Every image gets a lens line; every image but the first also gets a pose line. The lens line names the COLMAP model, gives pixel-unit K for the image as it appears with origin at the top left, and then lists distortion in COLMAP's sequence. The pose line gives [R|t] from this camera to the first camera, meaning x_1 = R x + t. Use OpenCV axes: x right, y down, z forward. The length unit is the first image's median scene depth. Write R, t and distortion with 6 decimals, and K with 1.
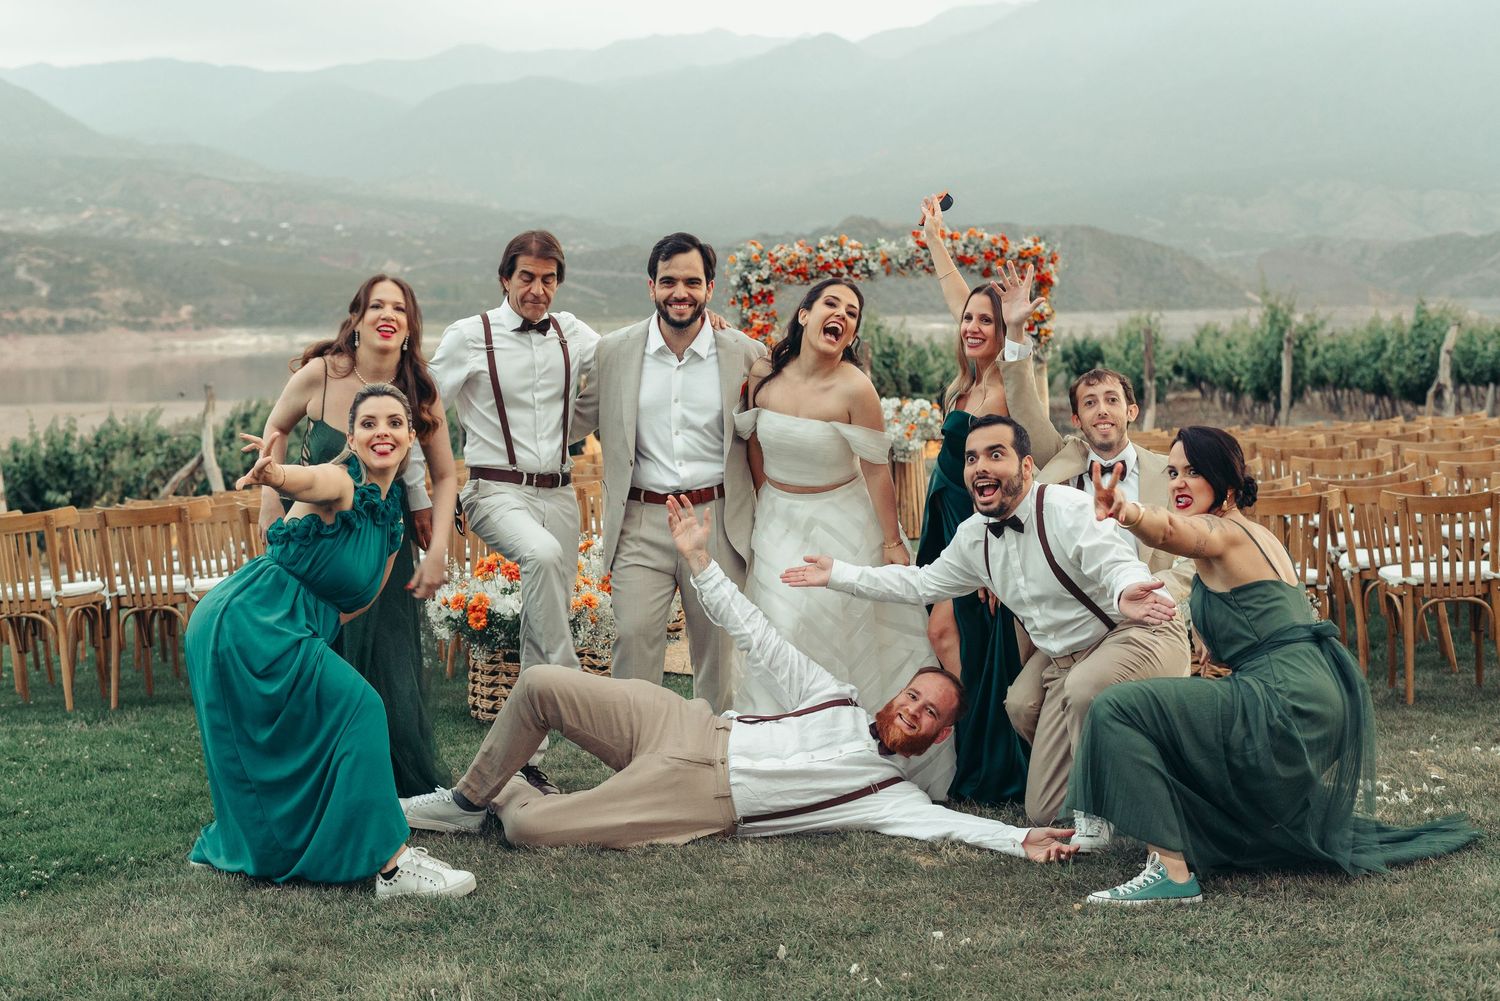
lens RADIAL K [[2176.9, 0, 752.3], [0, 2176.9, 538.0], [0, 0, 1]] dist [0.004094, 0.020056]
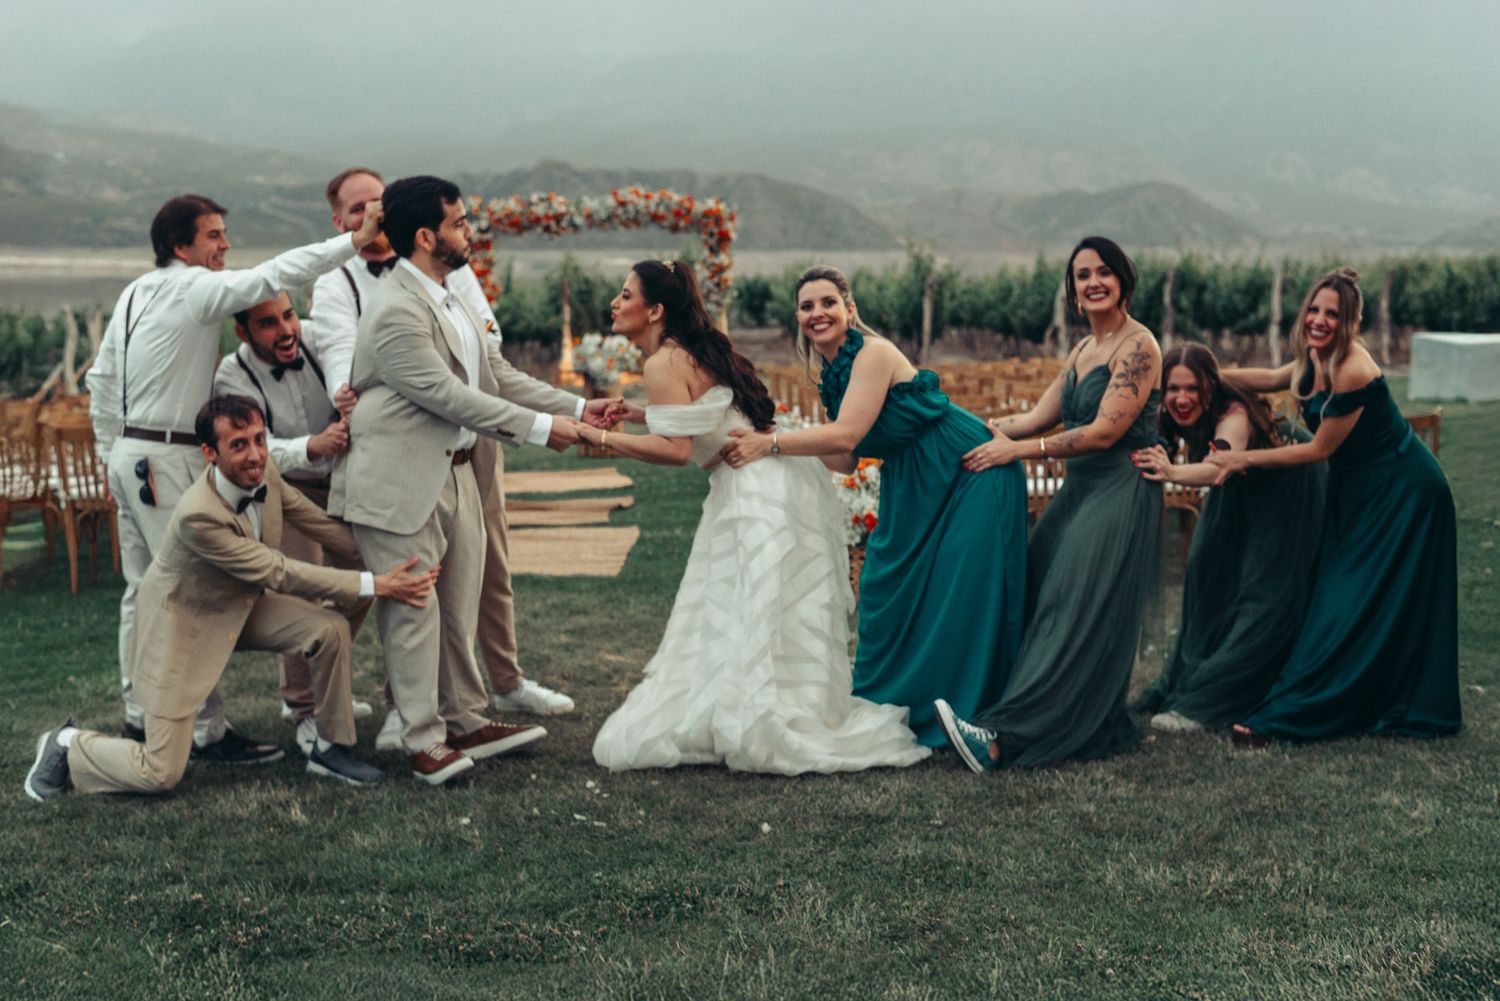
lens RADIAL K [[2176.9, 0, 752.3], [0, 2176.9, 538.0], [0, 0, 1]] dist [0.004094, 0.020056]
pose [[0.988061, 0.001904, 0.154053, -0.025291], [-0.008221, 0.999151, 0.040381, -0.002971], [-0.153845, -0.041166, 0.987237, -0.134571]]
